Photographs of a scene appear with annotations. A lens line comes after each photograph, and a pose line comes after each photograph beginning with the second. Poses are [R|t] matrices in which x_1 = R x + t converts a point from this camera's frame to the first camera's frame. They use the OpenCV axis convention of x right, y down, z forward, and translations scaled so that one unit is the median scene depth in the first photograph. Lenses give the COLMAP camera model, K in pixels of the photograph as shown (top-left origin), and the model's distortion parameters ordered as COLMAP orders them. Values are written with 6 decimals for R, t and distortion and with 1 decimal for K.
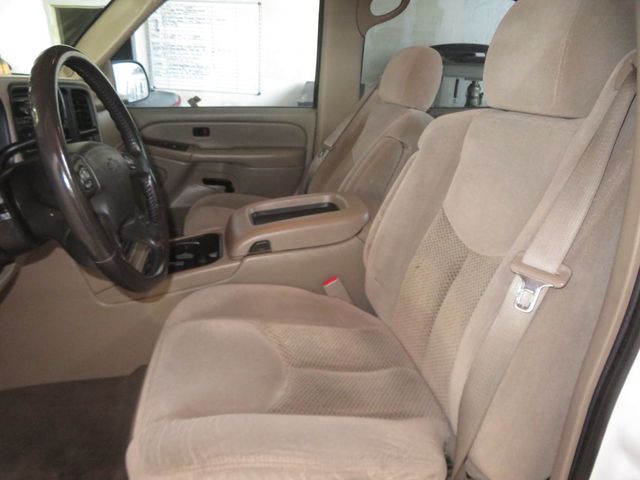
lens RADIAL K [[460.6, 0, 320.0], [0, 460.6, 240.0], [0, 0, 1]] dist [-0.007615, 0.006332]
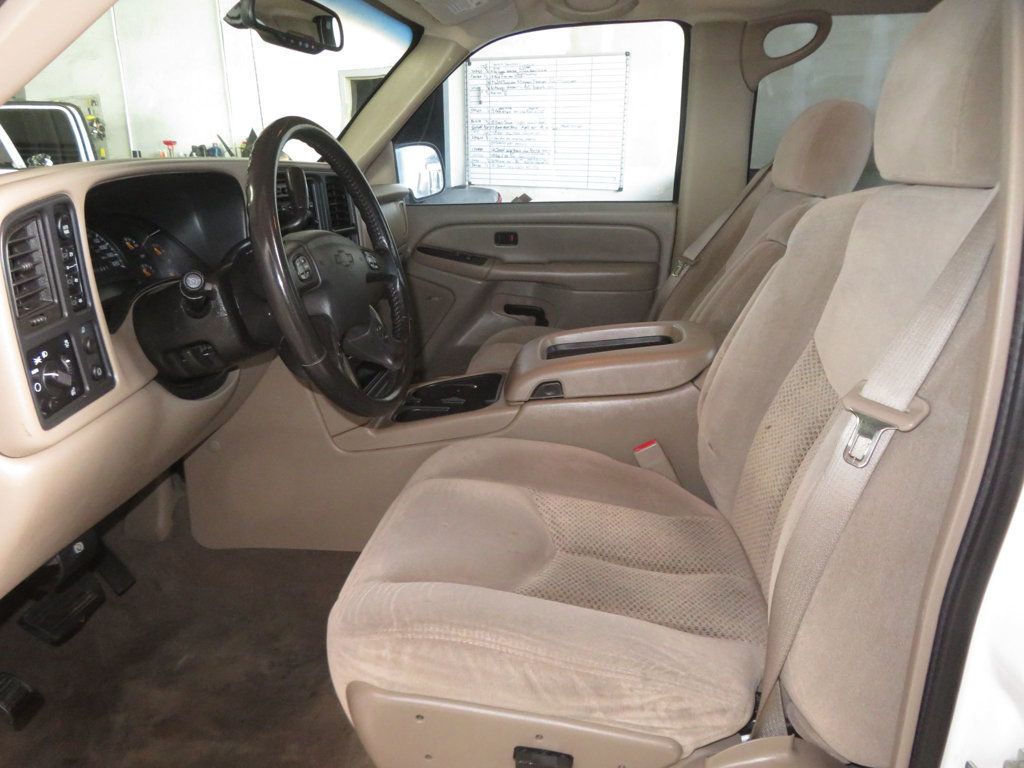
lens RADIAL K [[737.0, 0, 512.0], [0, 737.0, 384.0], [0, 0, 1]] dist [-0.007615, 0.006332]
pose [[0.957681, 0.052095, -0.283077, 0.136132], [-0.067694, 0.996664, -0.045600, 0.061928], [0.279757, 0.062833, 0.958013, -0.093494]]
